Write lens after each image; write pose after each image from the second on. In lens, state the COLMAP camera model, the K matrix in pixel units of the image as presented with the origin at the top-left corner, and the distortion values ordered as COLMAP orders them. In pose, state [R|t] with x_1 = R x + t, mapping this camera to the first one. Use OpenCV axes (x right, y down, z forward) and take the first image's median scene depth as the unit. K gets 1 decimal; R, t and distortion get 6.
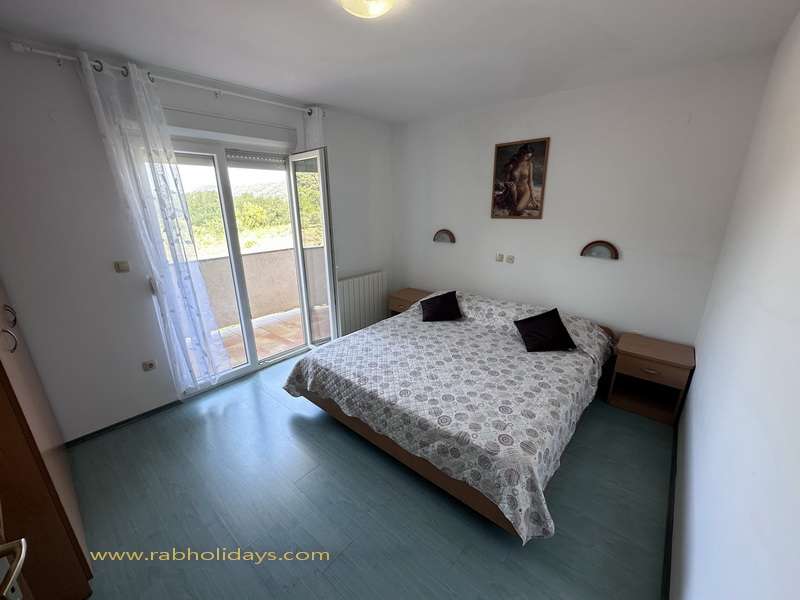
lens RADIAL K [[319.5, 0, 400.6], [0, 319.5, 301.0], [0, 0, 1]] dist [-0.007519, 0.001871]
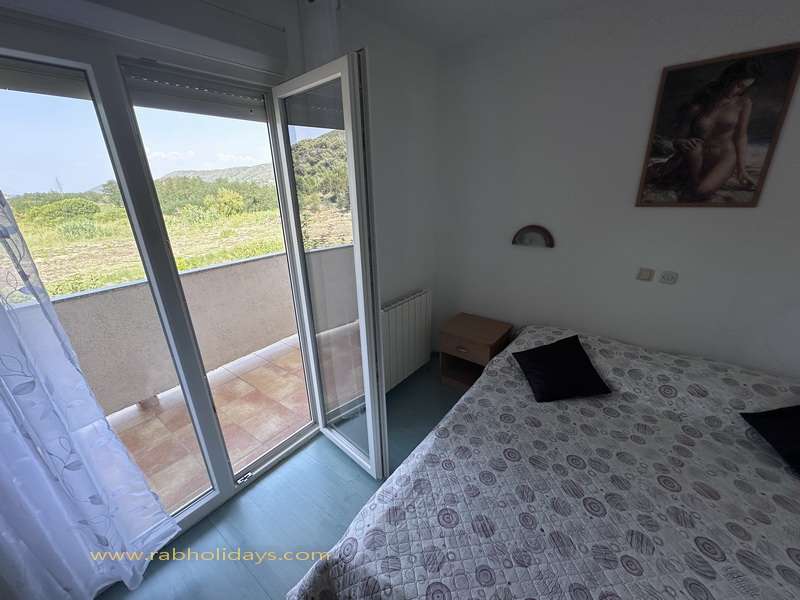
lens RADIAL K [[319.5, 0, 400.5], [0, 319.5, 299.3], [0, 0, 1]] dist [-0.007519, 0.001871]
pose [[0.998292, -0.036068, 0.045949, -0.193812], [0.033974, 0.998384, 0.045557, -0.152113], [-0.047517, -0.043919, 0.997904, 0.503716]]
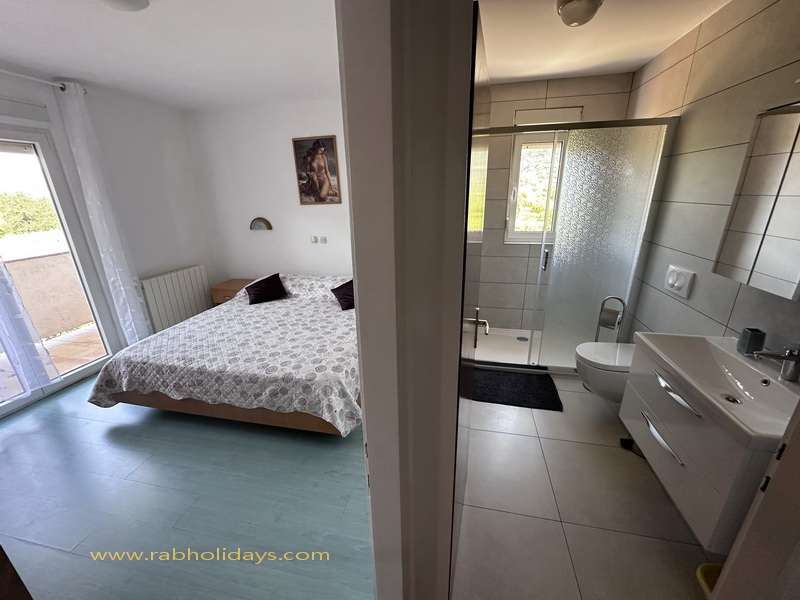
lens RADIAL K [[319.5, 0, 401.6], [0, 319.5, 301.4], [0, 0, 1]] dist [-0.007519, 0.001871]
pose [[0.878296, -0.164225, 0.449029, 0.041543], [0.155229, 0.986229, 0.057070, 0.074943], [-0.452217, 0.019578, 0.891693, -0.173769]]
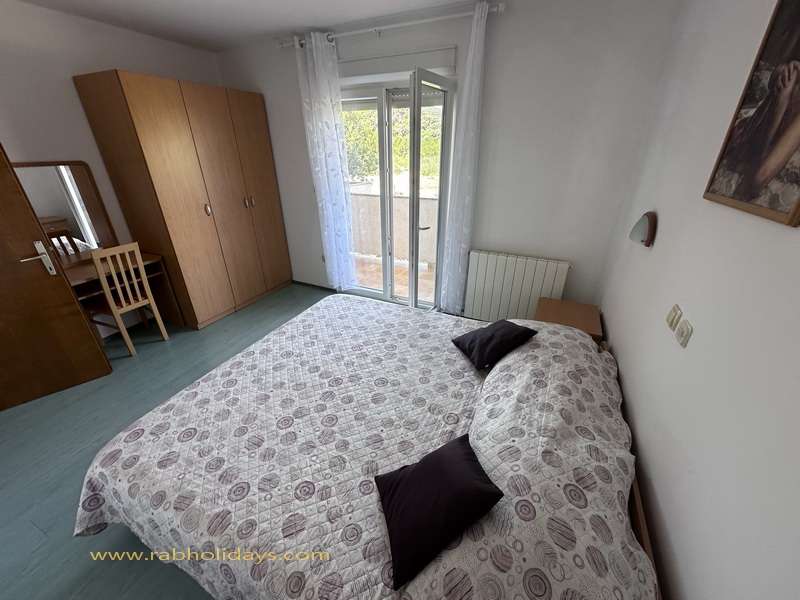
lens RADIAL K [[319.5, 0, 399.0], [0, 319.5, 300.4], [0, 0, 1]] dist [-0.007519, 0.001871]
pose [[0.272575, 0.425892, -0.862739, 0.598155], [-0.286792, 0.891895, 0.349676, -0.215627], [0.918397, 0.152114, 0.365250, 0.690768]]
